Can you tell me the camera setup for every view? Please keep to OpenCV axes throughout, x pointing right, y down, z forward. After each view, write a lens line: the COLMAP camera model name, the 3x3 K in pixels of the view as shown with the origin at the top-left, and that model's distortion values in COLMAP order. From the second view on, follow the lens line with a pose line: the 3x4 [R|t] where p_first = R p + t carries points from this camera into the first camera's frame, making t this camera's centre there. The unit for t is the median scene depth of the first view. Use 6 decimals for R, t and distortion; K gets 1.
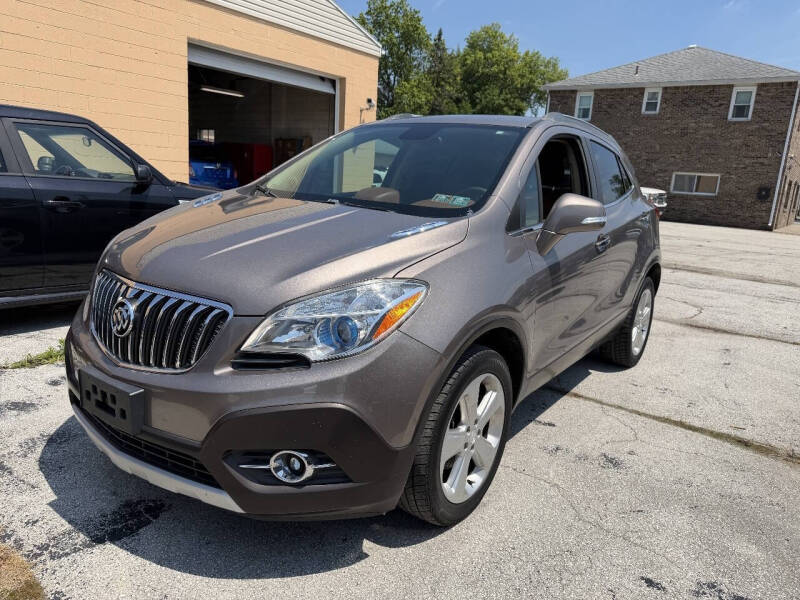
lens RADIAL K [[567.9, 0, 394.5], [0, 567.9, 309.0], [0, 0, 1]] dist [0.027020, -0.031845]
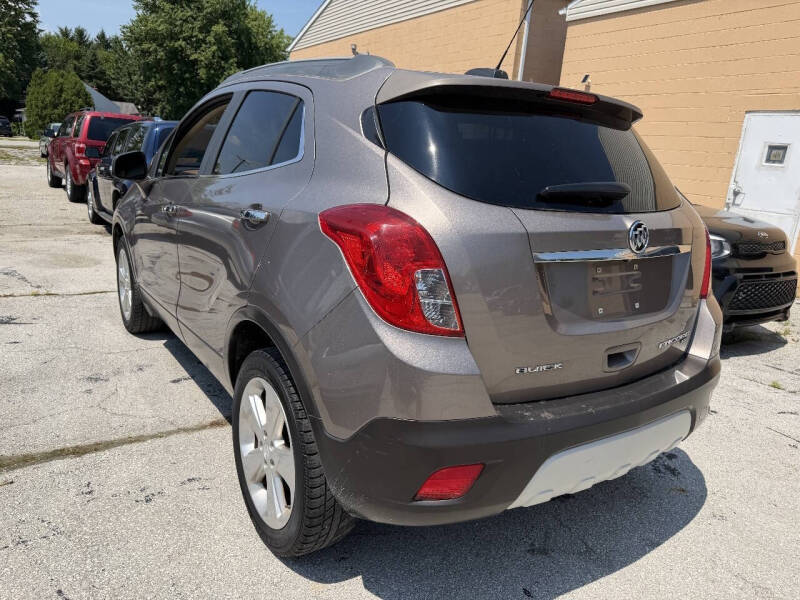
lens RADIAL K [[572.7, 0, 393.9], [0, 572.7, 301.2], [0, 0, 1]] dist [0.004786, -0.006811]
pose [[-0.336612, 0.148551, -0.929852, 0.767299], [-0.306423, 0.916451, 0.257337, -0.224949], [0.890392, 0.371550, -0.262969, 1.111016]]
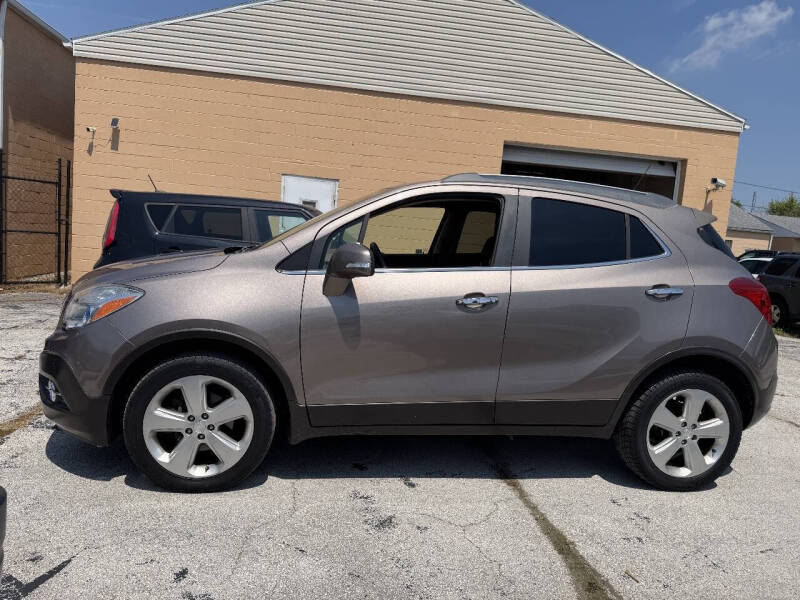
lens RADIAL K [[567.9, 0, 394.5], [0, 567.9, 309.0], [0, 0, 1]] dist [0.027020, -0.031845]
pose [[0.712810, 0.078468, -0.696954, 0.632993], [-0.189149, 0.978409, -0.083297, -0.001242], [0.675370, 0.191203, 0.712262, 0.172761]]
